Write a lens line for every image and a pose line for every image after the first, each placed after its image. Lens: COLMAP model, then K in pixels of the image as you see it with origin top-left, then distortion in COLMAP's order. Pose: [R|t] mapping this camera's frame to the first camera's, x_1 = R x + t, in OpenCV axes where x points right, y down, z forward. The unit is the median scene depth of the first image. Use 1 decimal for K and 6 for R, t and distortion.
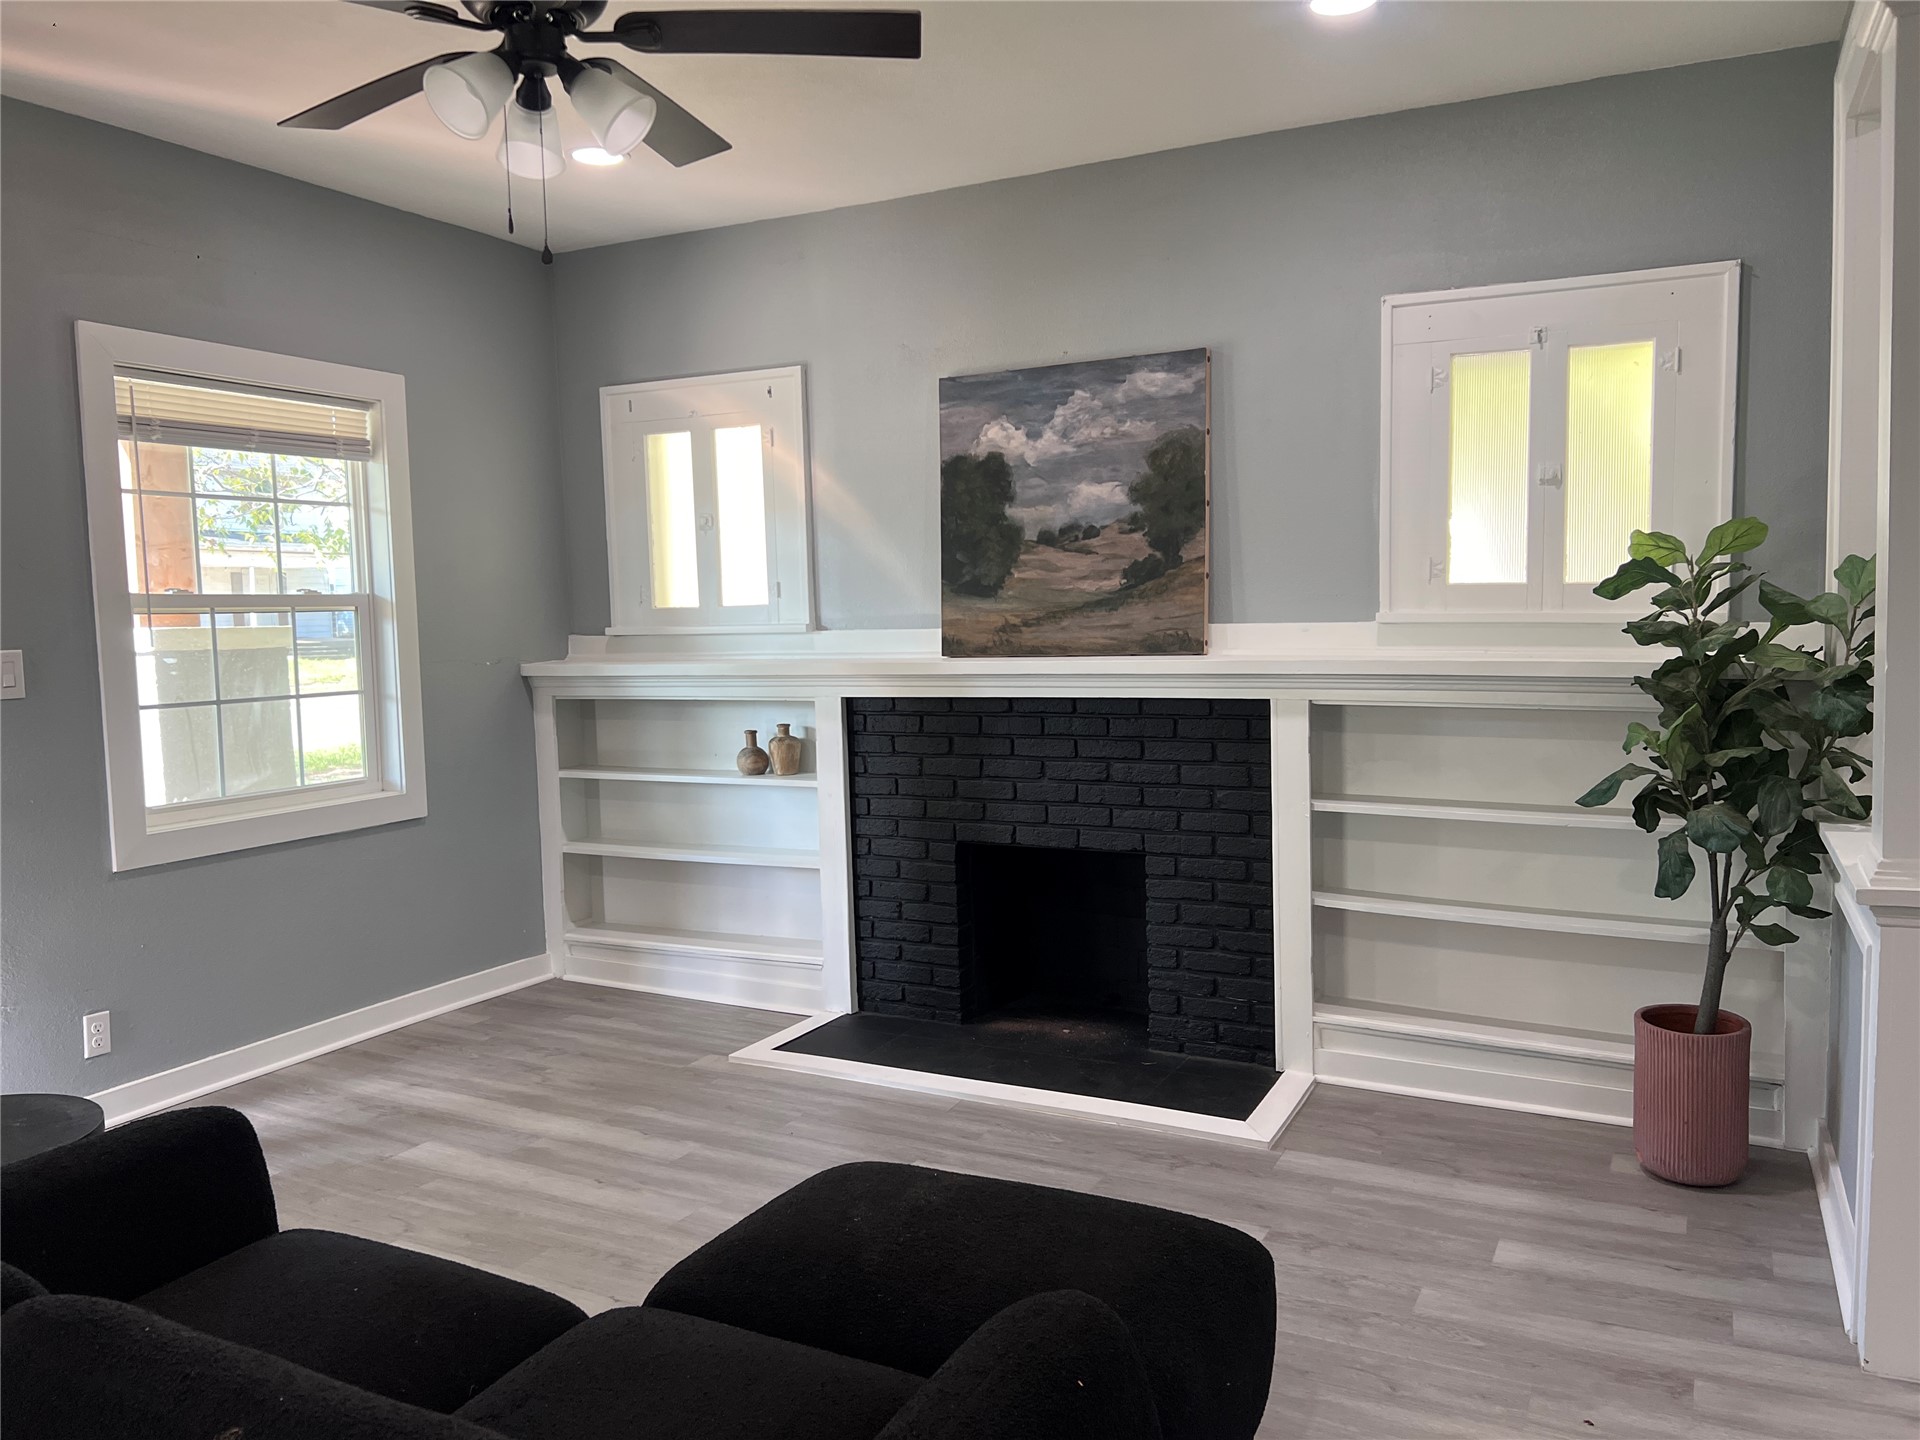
lens RADIAL K [[1438.7, 0, 959.1], [0, 1438.7, 730.6], [0, 0, 1]] dist [0.070425, -0.081686]
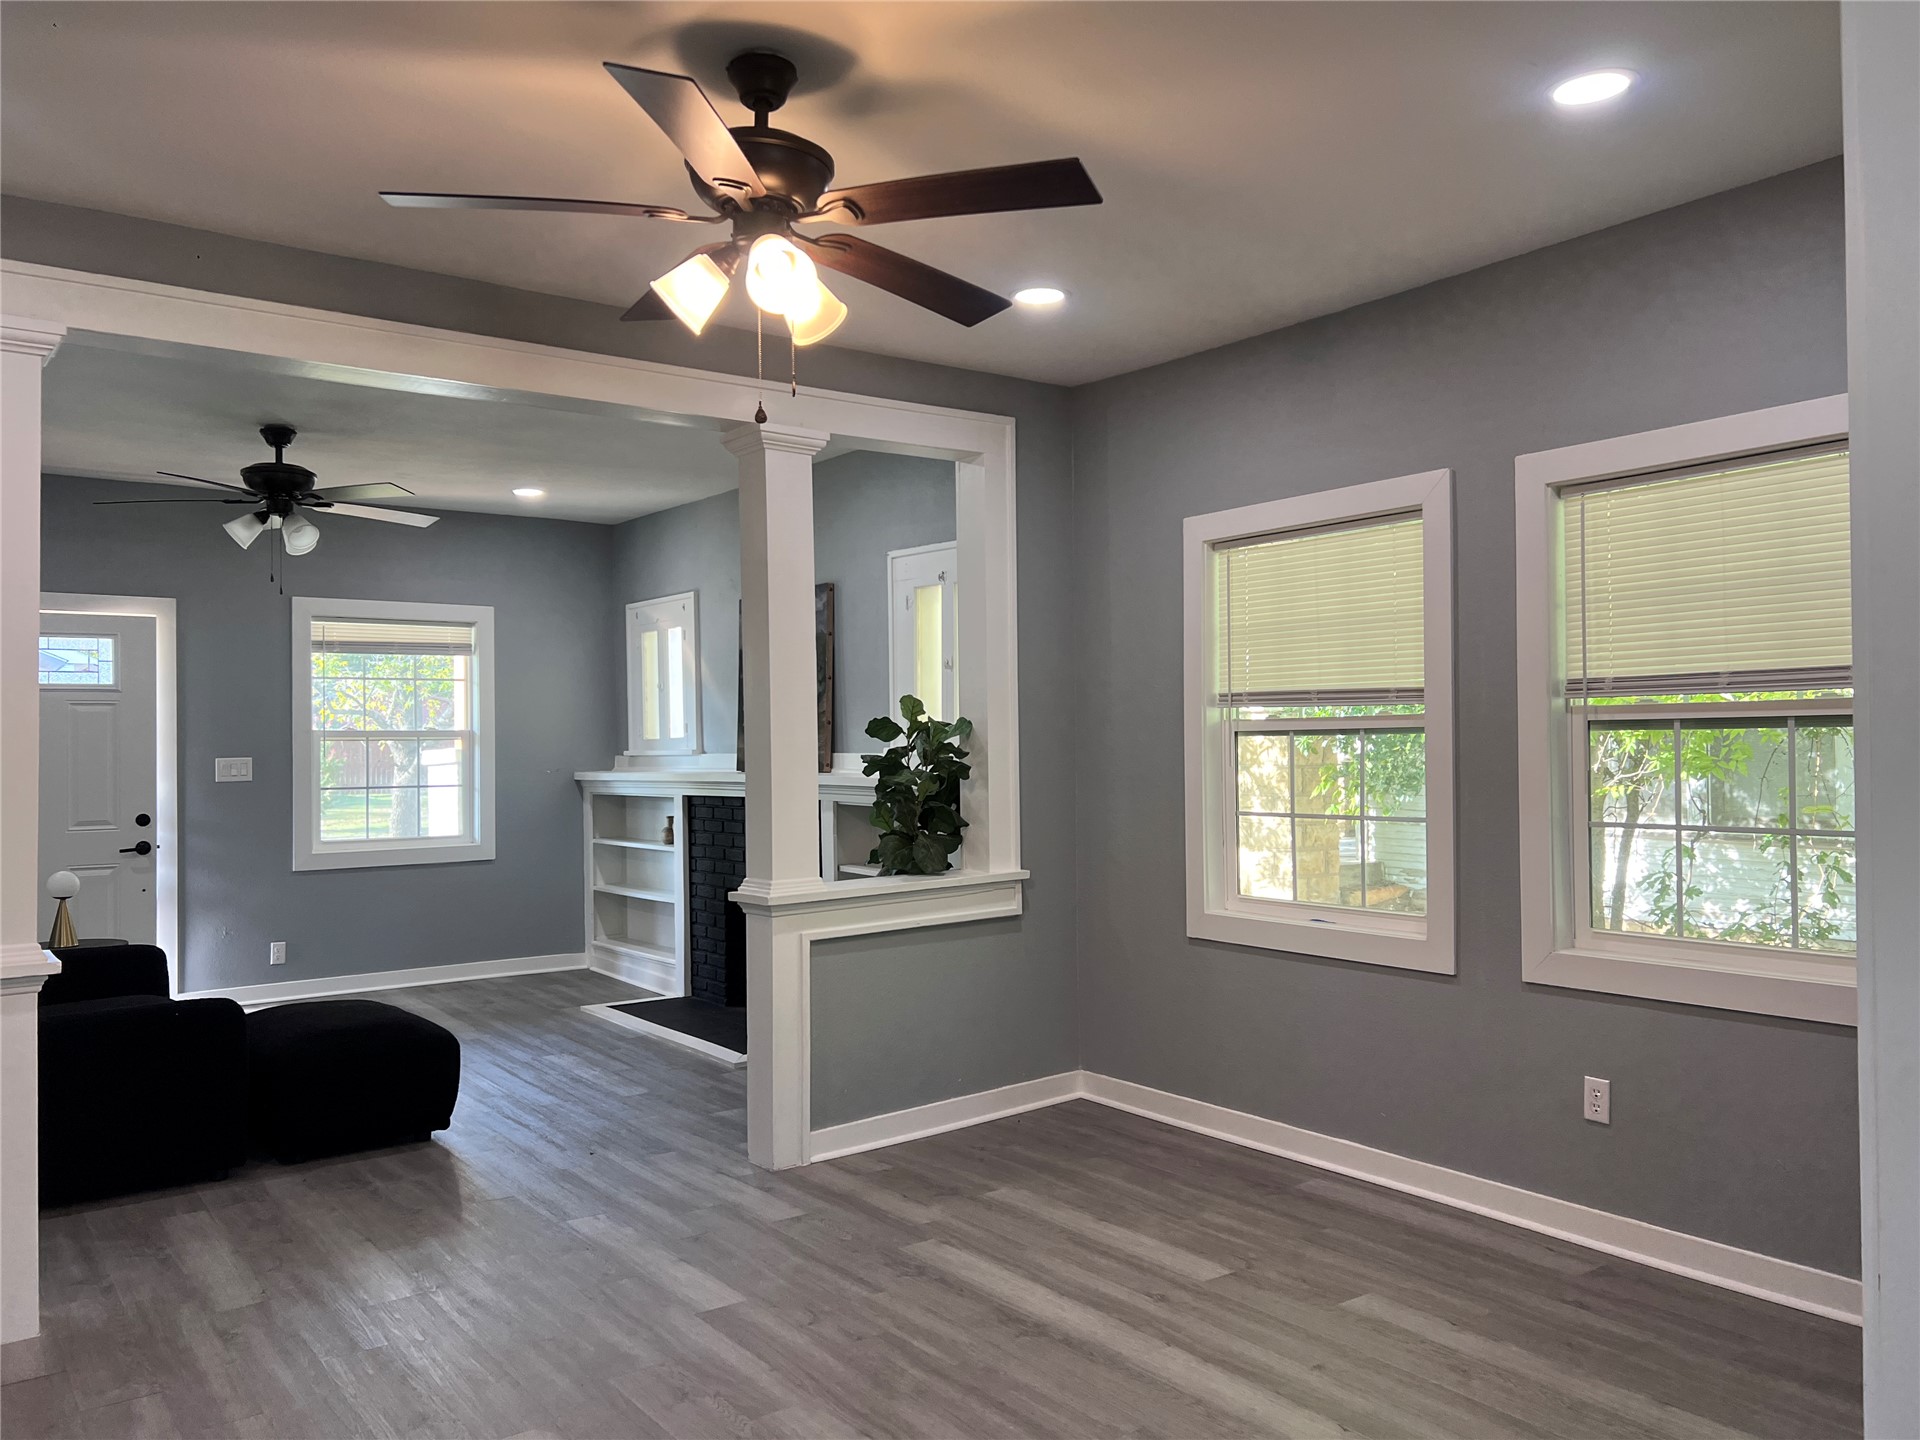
lens RADIAL K [[1438.7, 0, 968.1], [0, 1438.7, 726.4], [0, 0, 1]] dist [0.070425, -0.081686]
pose [[0.898680, 0.006835, -0.438552, 0.989499], [-0.046355, 0.995759, -0.079470, 0.014815], [0.436149, 0.091747, 0.895185, -0.340126]]
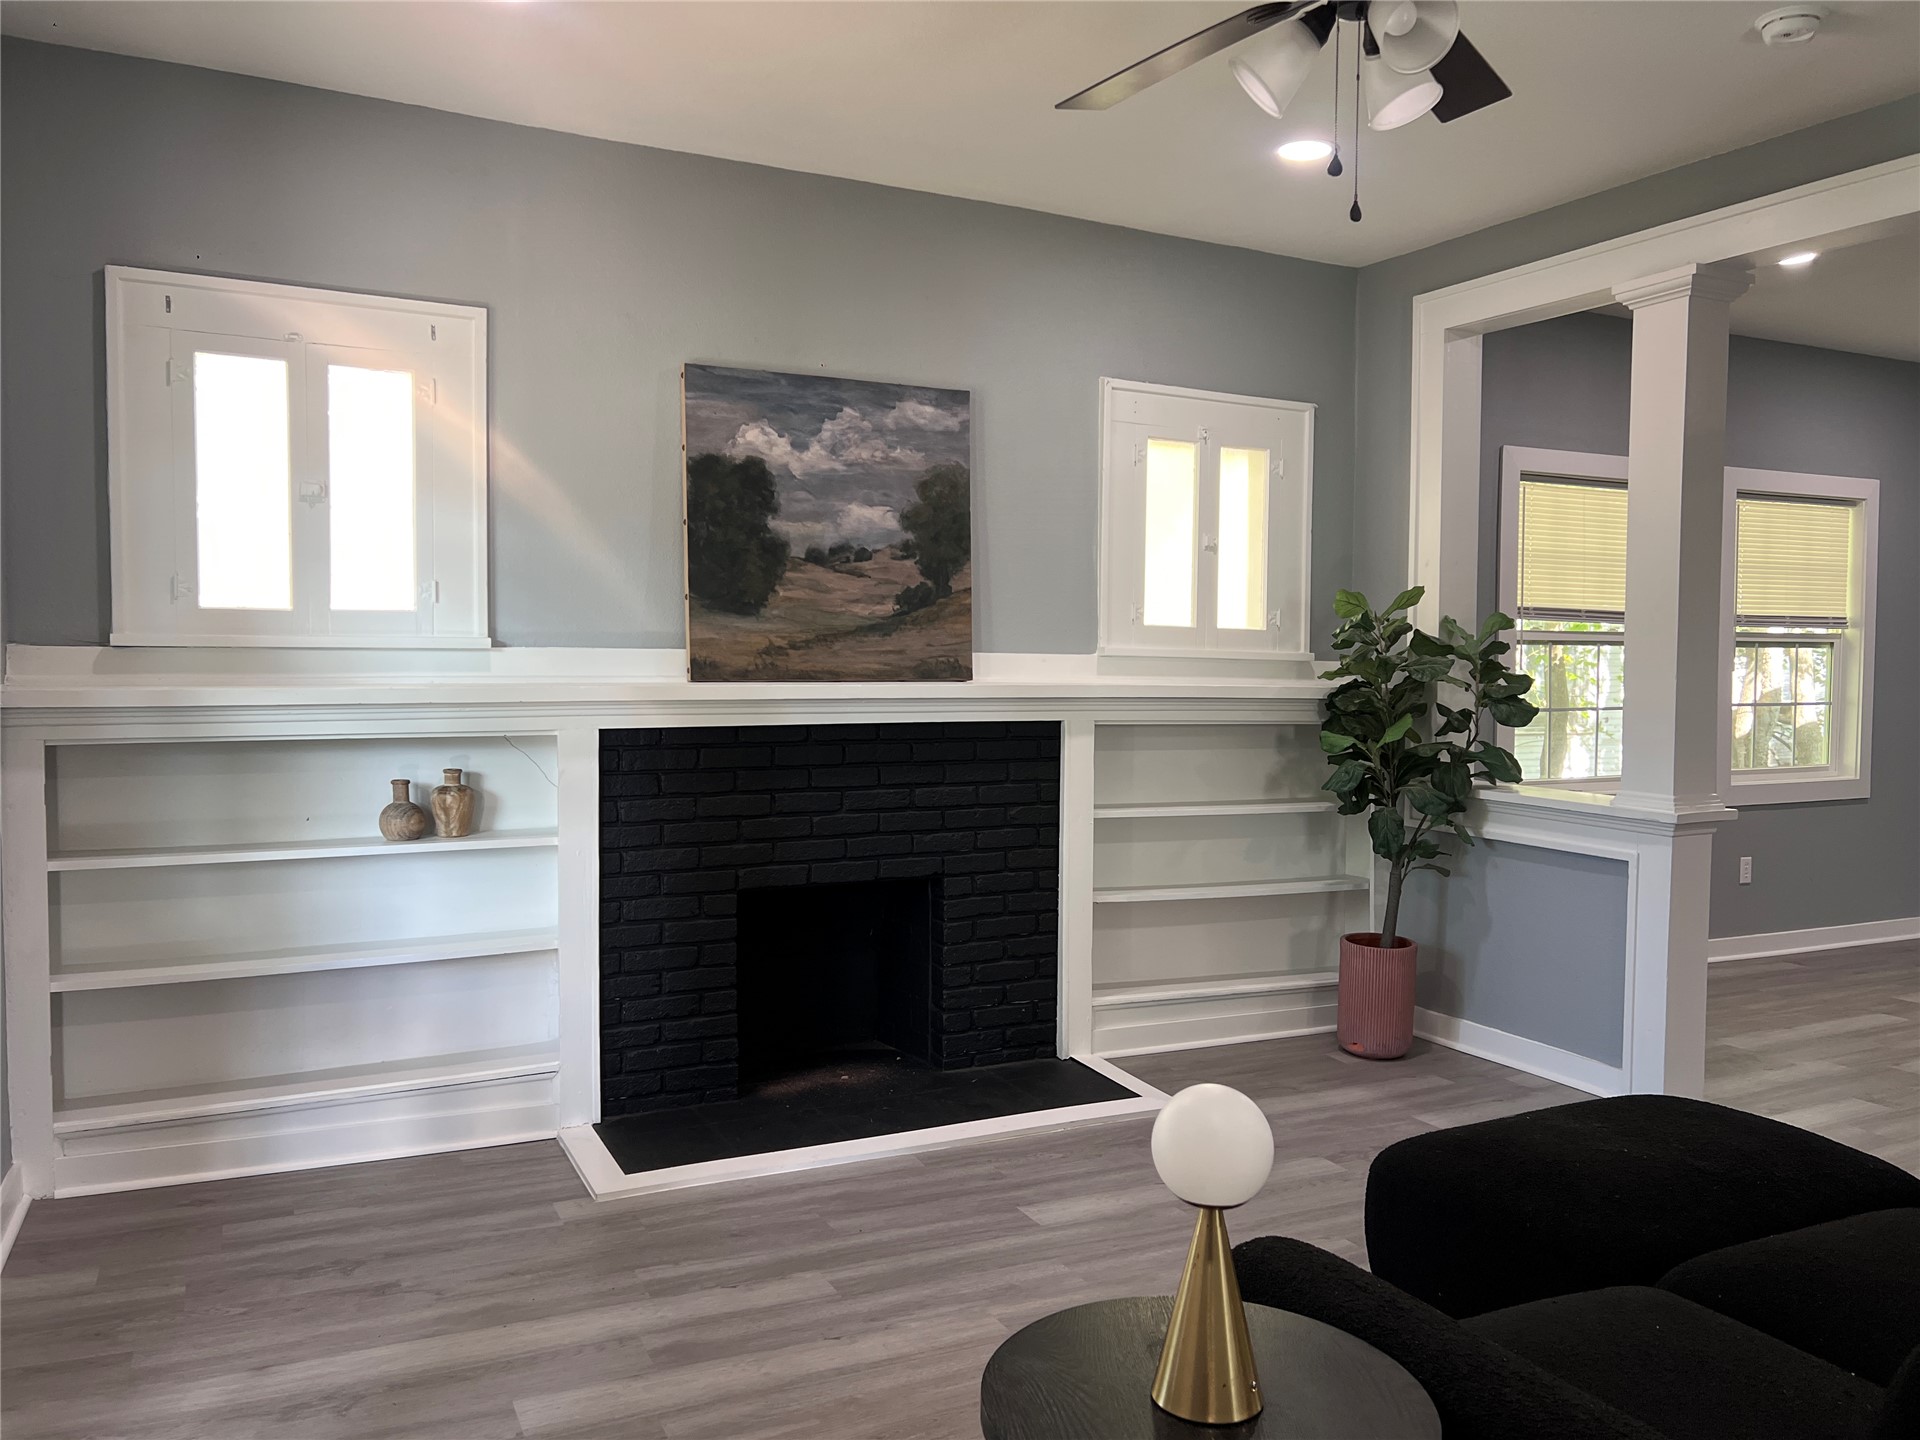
lens RADIAL K [[1438.7, 0, 970.3], [0, 1438.7, 739.9], [0, 0, 1]] dist [0.070425, -0.081686]
pose [[0.592397, -0.016707, 0.805473, -0.666526], [0.048461, 0.998714, -0.014926, 0.005517], [-0.804187, 0.047876, 0.592445, 0.378079]]
